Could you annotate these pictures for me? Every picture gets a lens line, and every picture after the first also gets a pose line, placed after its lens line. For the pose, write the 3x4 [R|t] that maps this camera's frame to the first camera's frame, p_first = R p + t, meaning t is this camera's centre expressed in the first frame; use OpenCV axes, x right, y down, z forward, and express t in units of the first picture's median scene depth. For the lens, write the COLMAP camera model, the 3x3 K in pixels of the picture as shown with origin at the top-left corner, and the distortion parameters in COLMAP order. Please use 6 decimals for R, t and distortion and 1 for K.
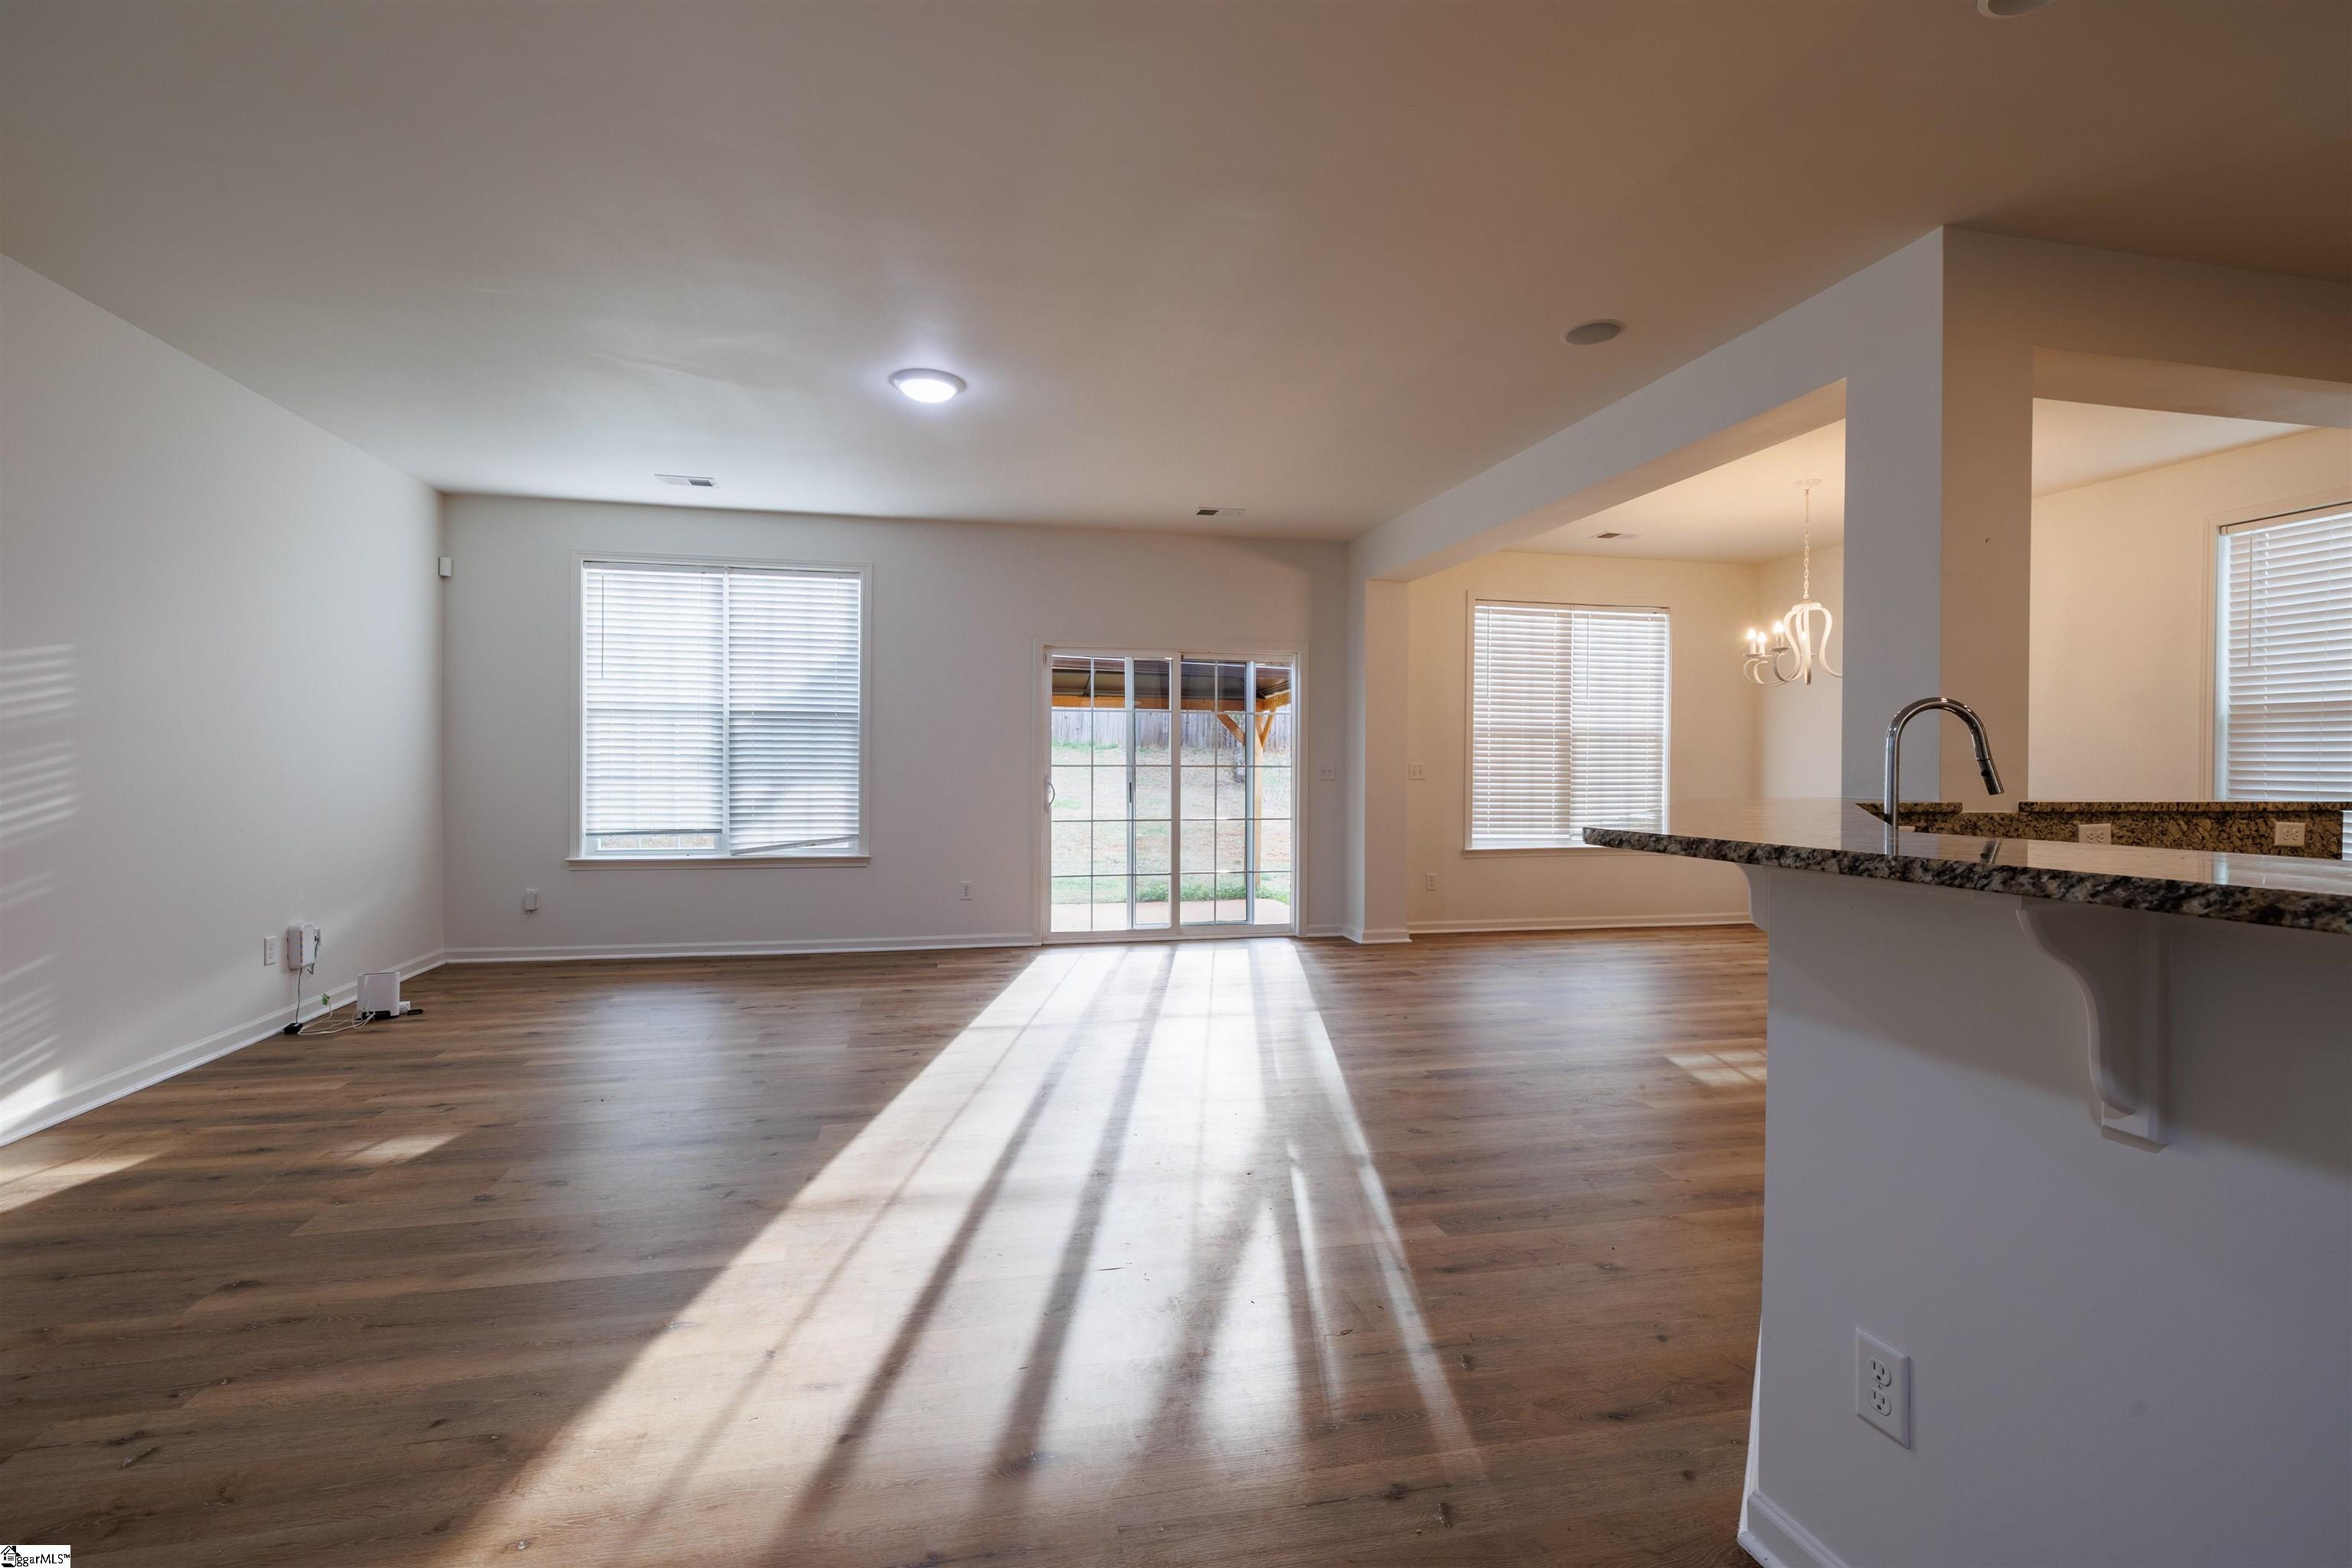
lens RADIAL K [[1009.0, 0, 1138.6], [0, 1009.0, 772.0], [0, 0, 1]] dist [0.001120, -0.000025]
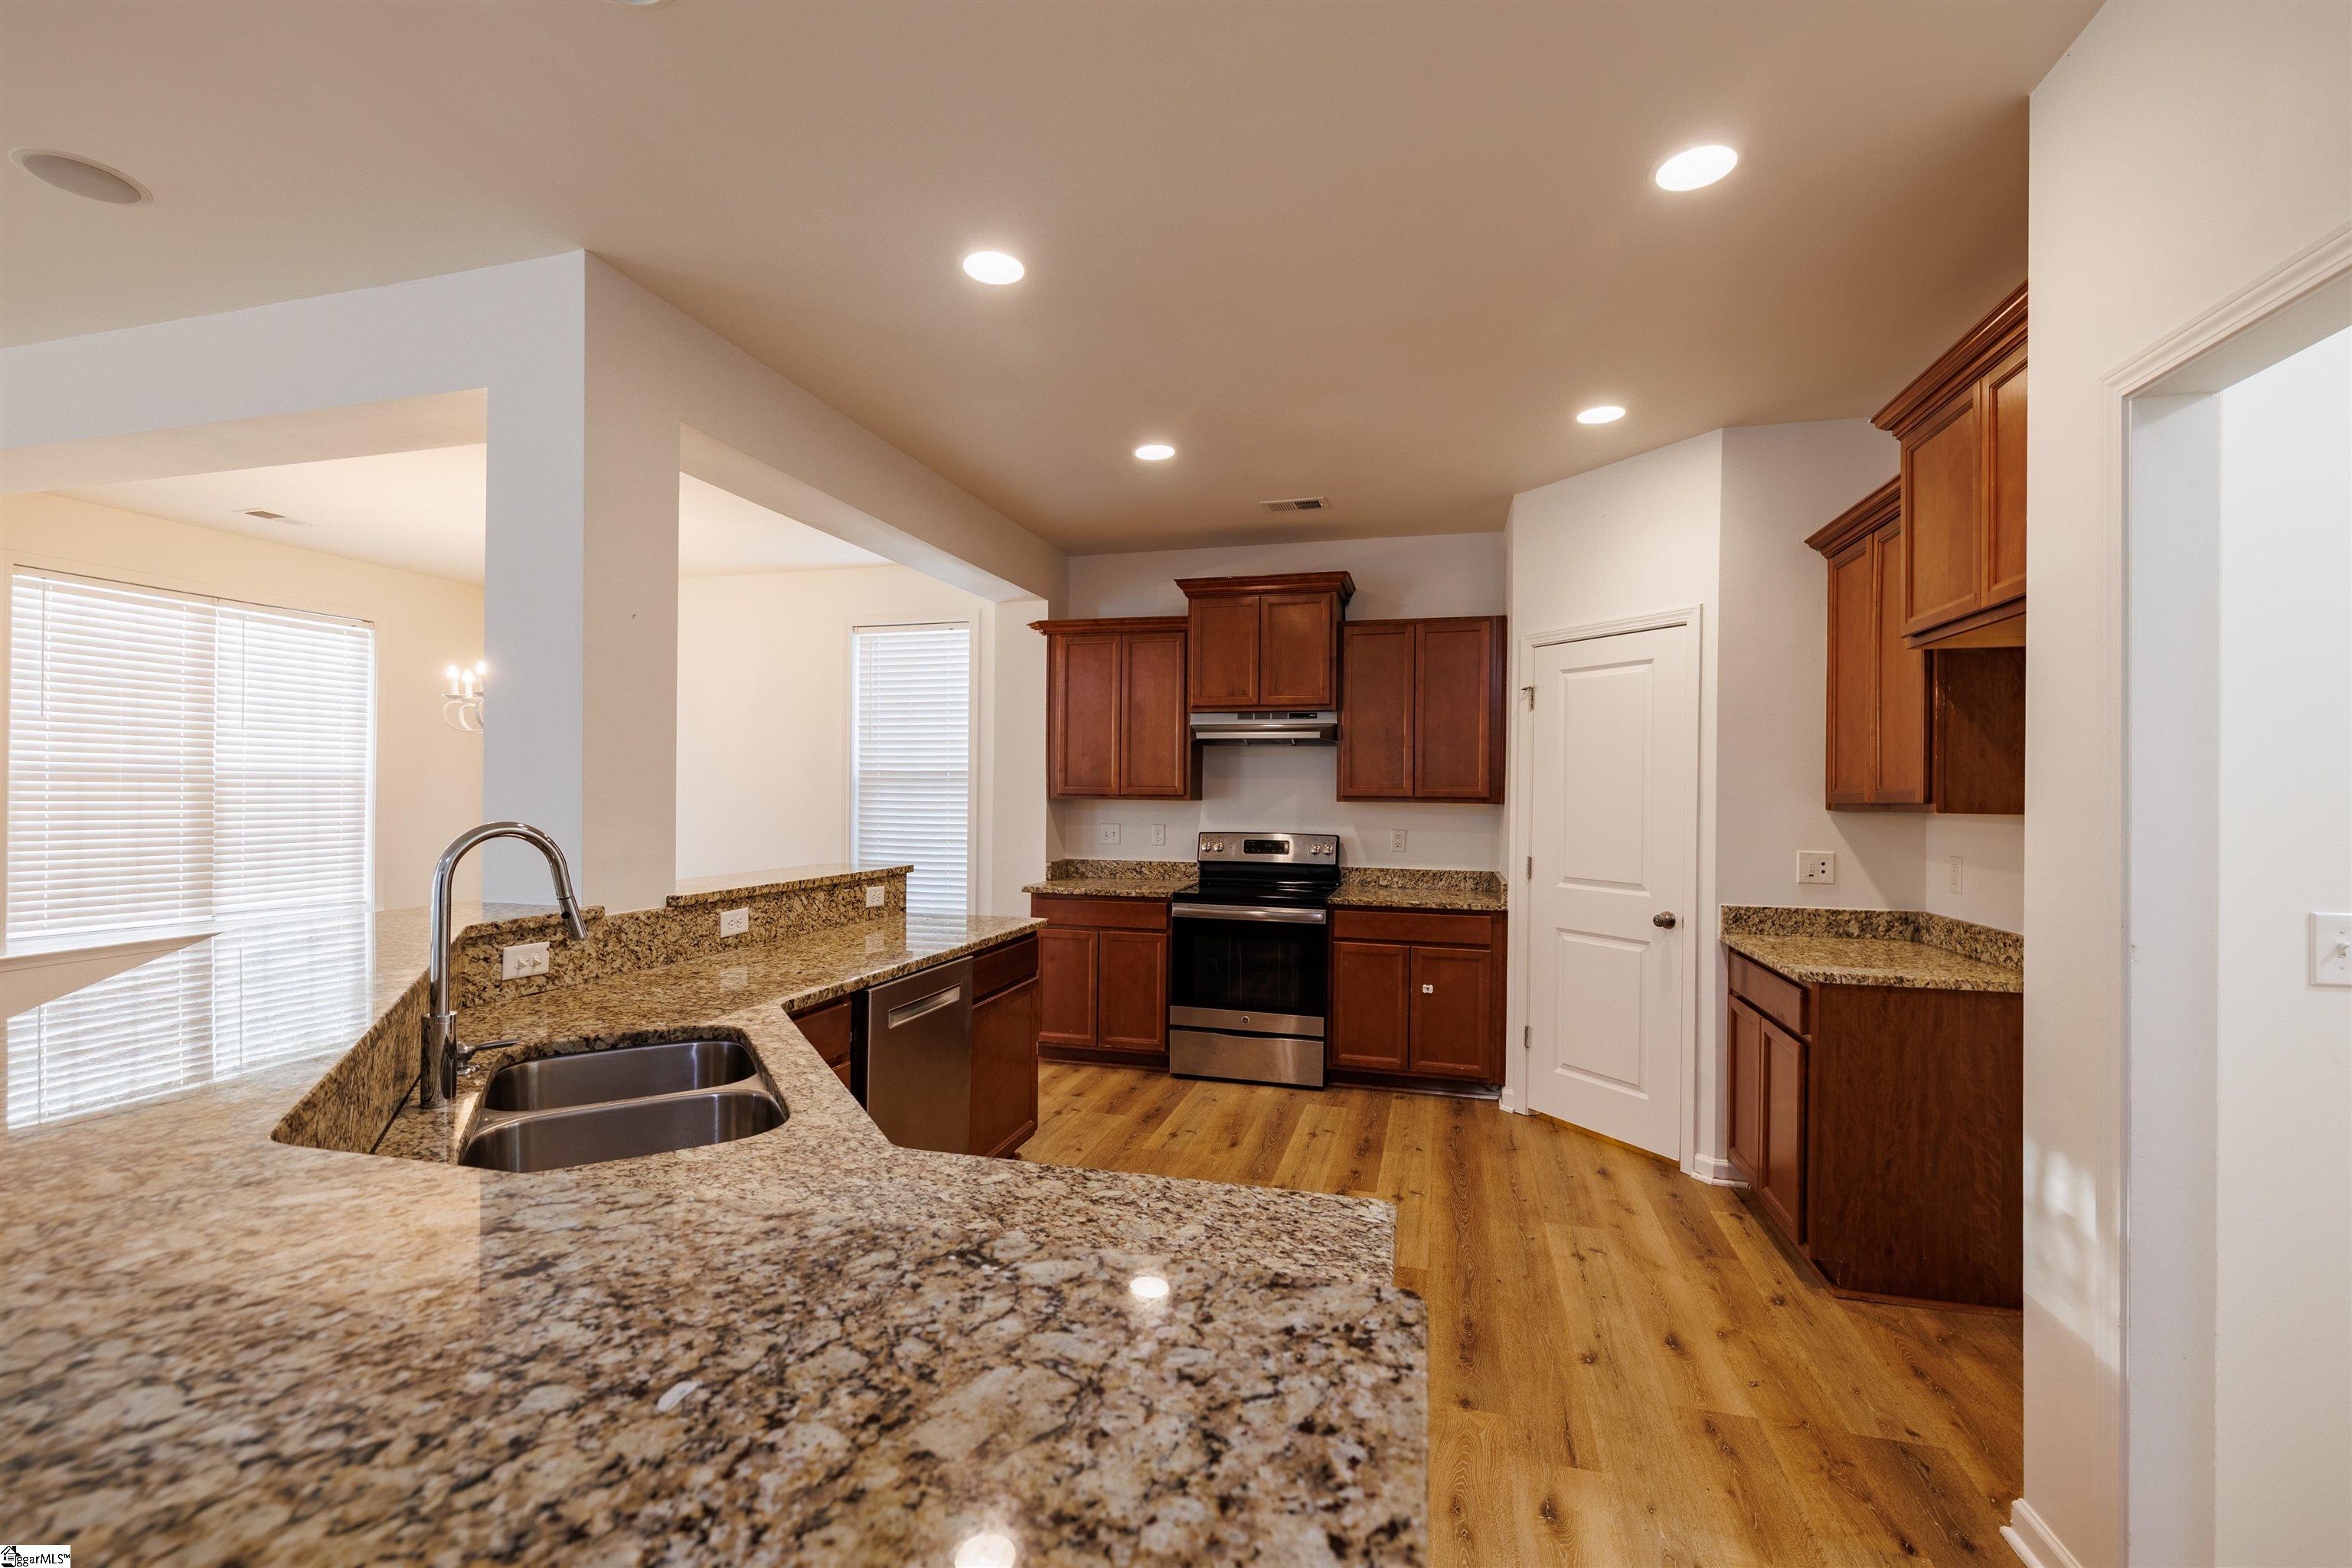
lens RADIAL K [[1003.8, 0, 1176.8], [0, 1003.8, 787.2], [0, 0, 1]] dist [-0.000161, 0.000174]
pose [[0.451234, 0.002033, 0.892403, 0.147293], [0.000355, 0.999997, -0.002458, -0.042047], [-0.892405, 0.001426, 0.451232, 0.087494]]
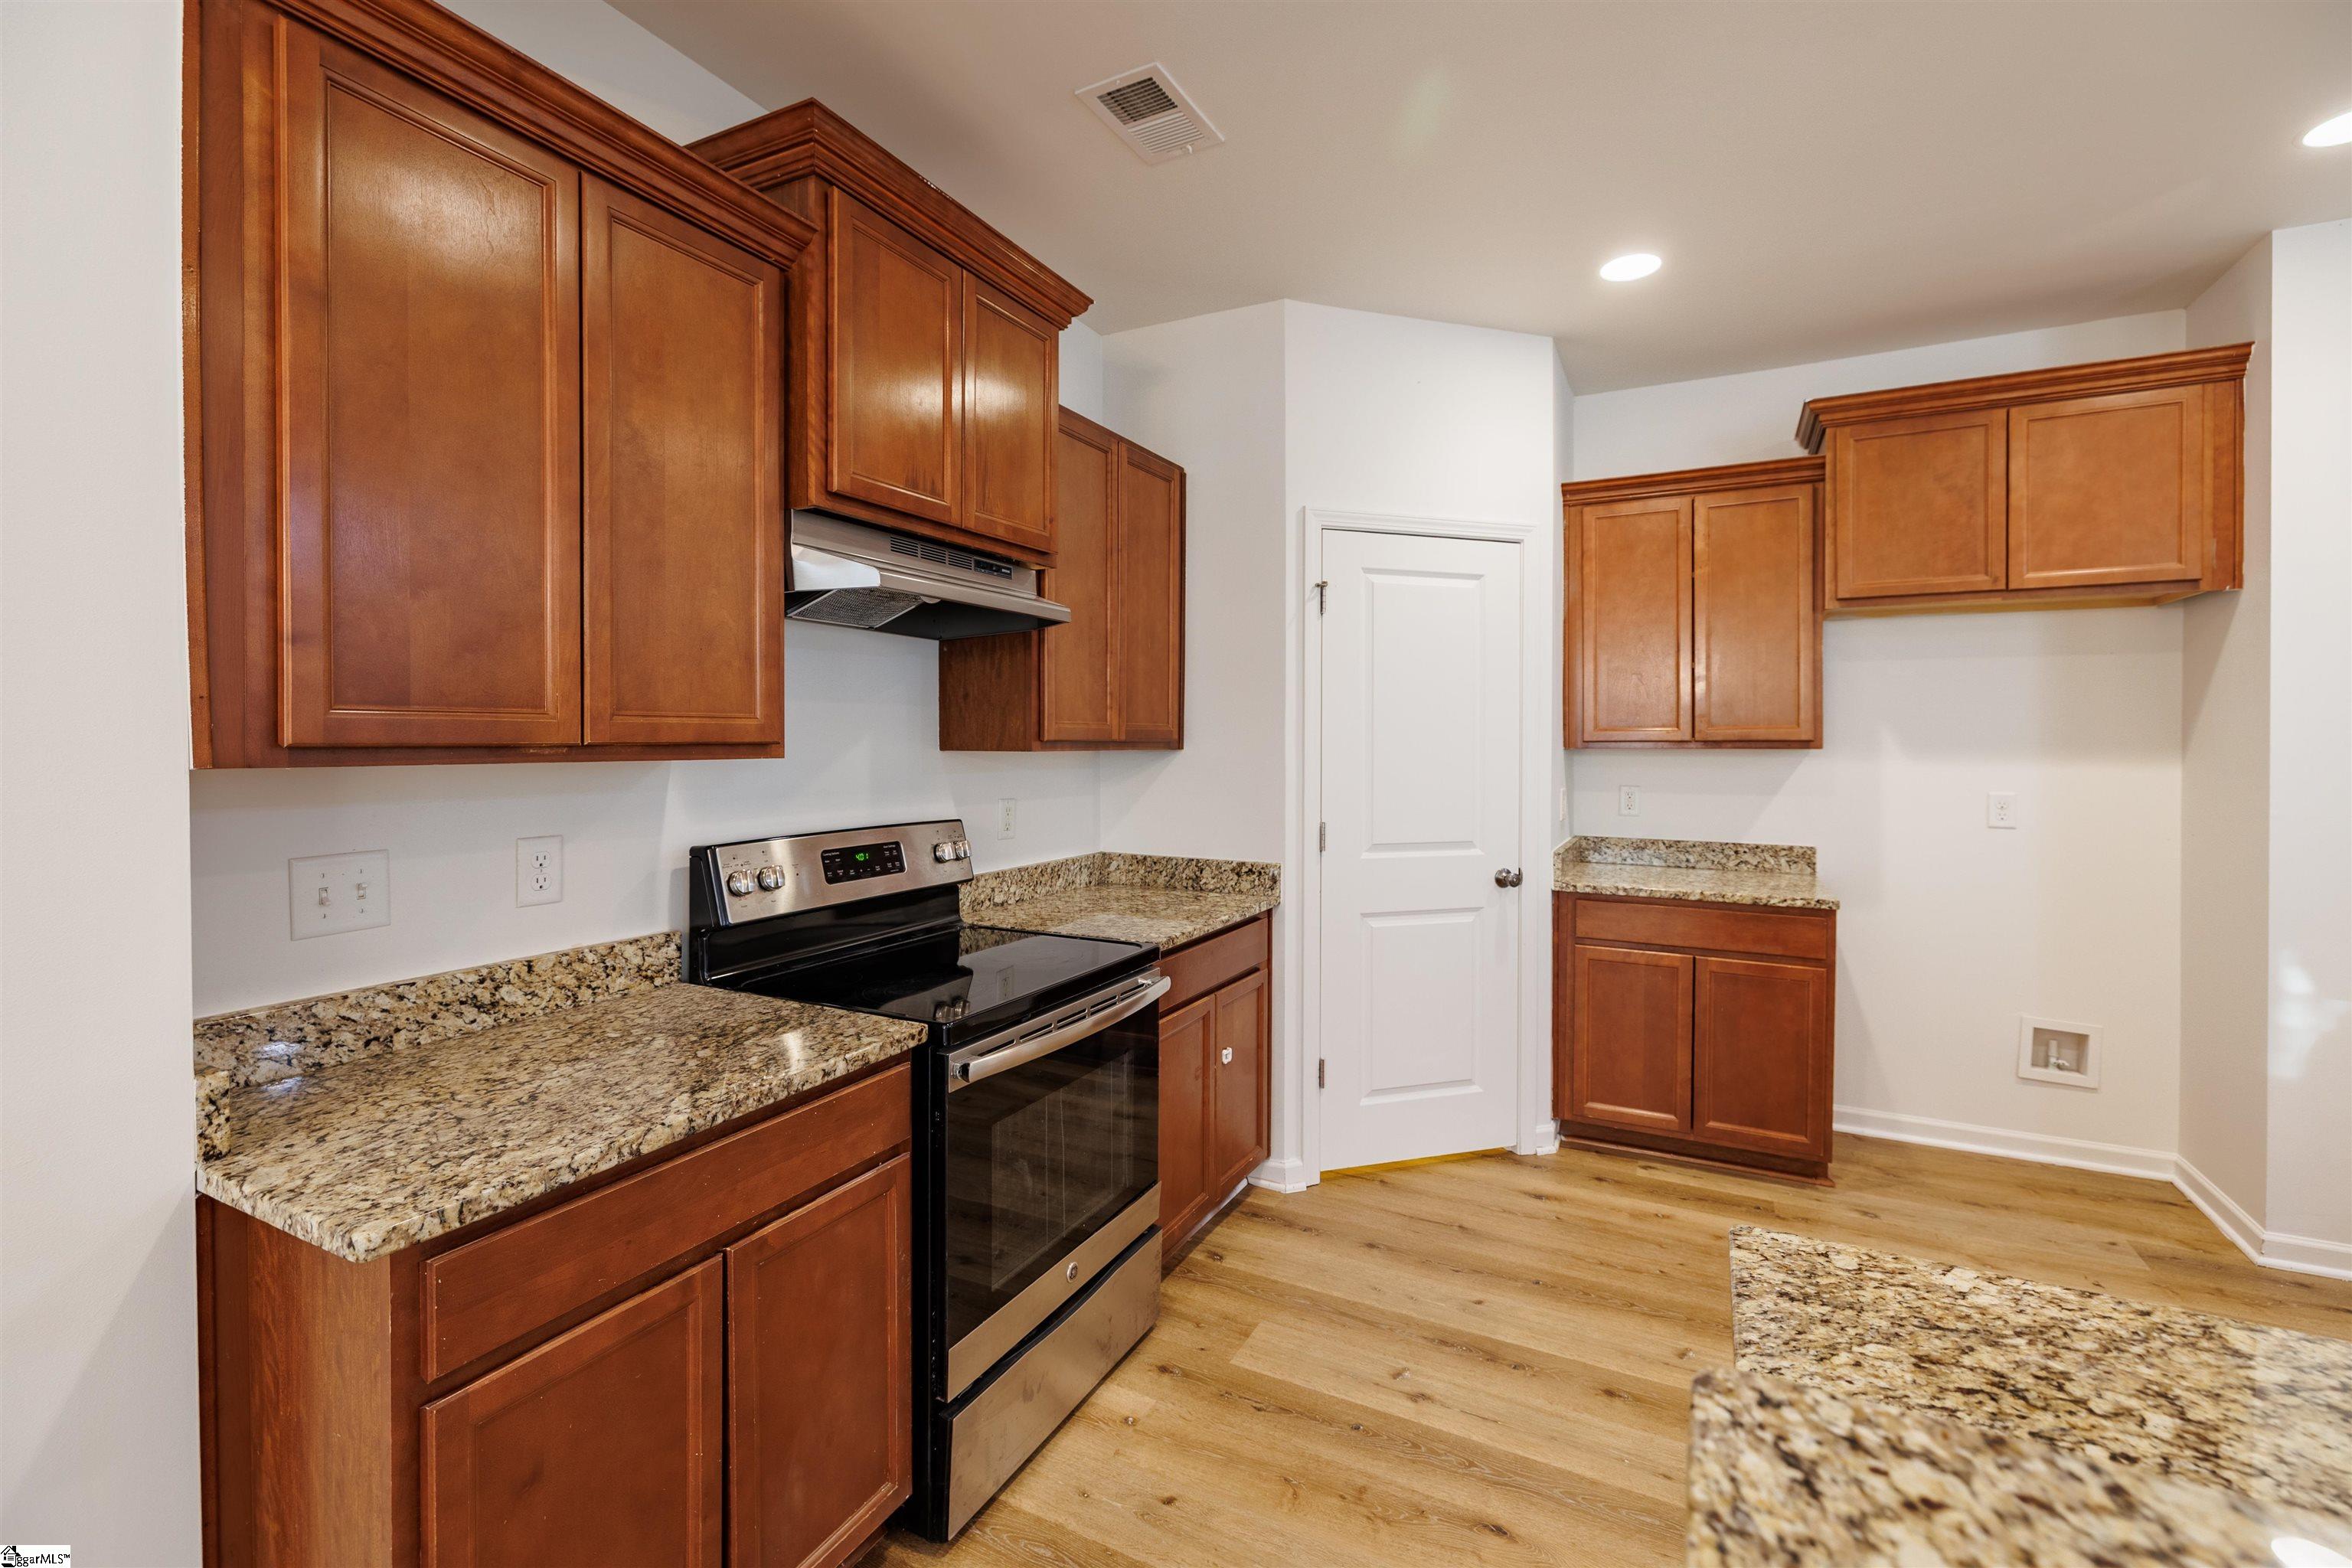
lens RADIAL K [[990.5, 0, 1175.8], [0, 990.5, 747.3], [0, 0, 1]] dist [-0.001318, 0.000049]
pose [[-0.776754, -0.015328, 0.629618, 0.758737], [-0.002925, 0.999781, 0.020730, -0.042550], [-0.629798, 0.014260, -0.776628, 0.752303]]
